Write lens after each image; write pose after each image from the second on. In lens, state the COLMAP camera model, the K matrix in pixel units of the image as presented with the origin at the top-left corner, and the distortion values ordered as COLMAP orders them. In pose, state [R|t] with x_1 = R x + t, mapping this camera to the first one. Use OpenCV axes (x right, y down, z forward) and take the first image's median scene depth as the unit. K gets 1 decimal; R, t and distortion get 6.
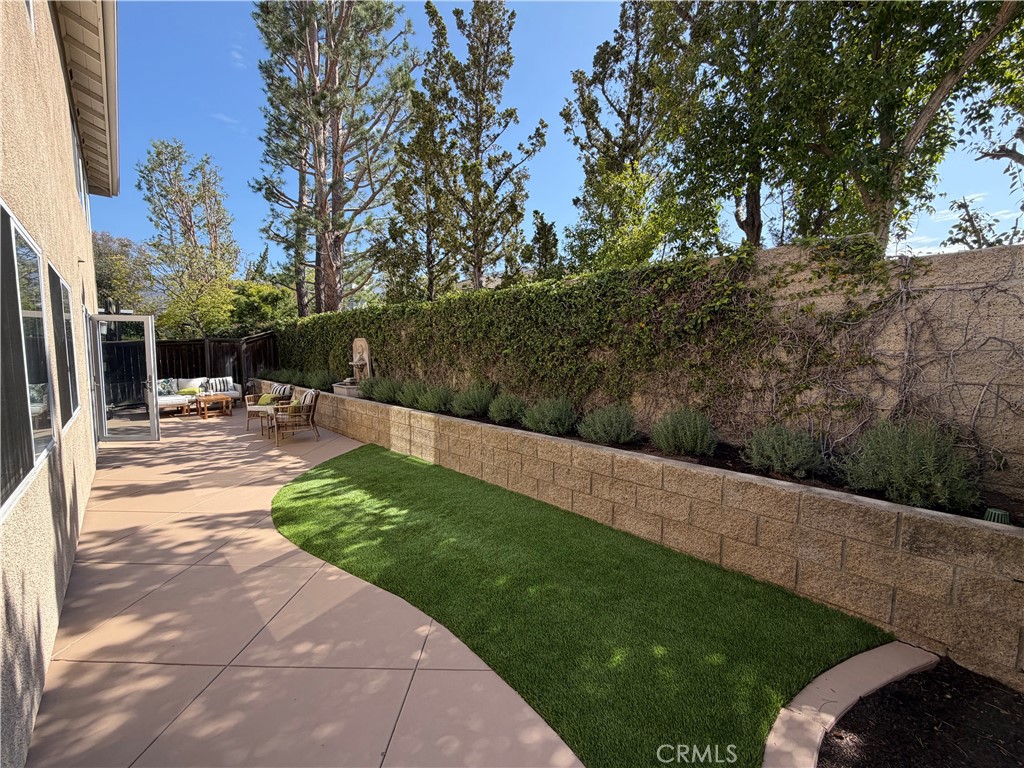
lens RADIAL K [[407.9, 0, 510.0], [0, 407.9, 381.8], [0, 0, 1]] dist [0.008818, 0.000299]
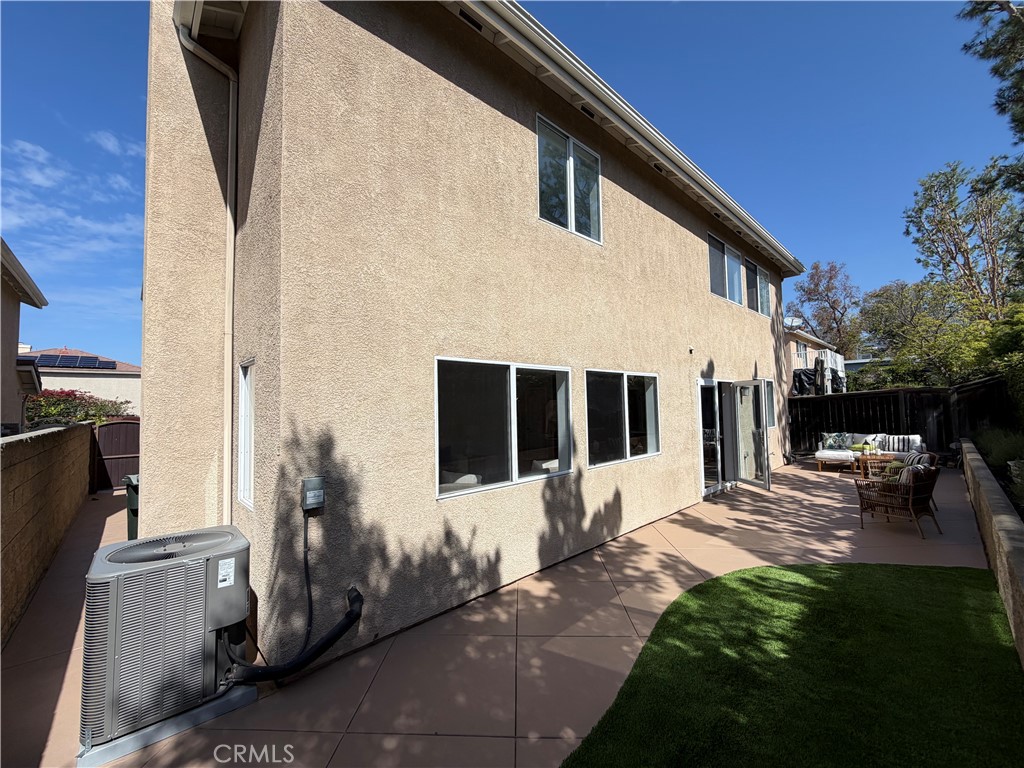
lens RADIAL K [[407.9, 0, 509.9], [0, 407.9, 385.1], [0, 0, 1]] dist [0.008818, 0.000299]
pose [[-0.001835, -0.048188, -0.998837, 0.413850], [-0.050521, 0.997567, -0.048034, -0.081314], [0.998721, 0.050374, -0.004265, 0.431833]]
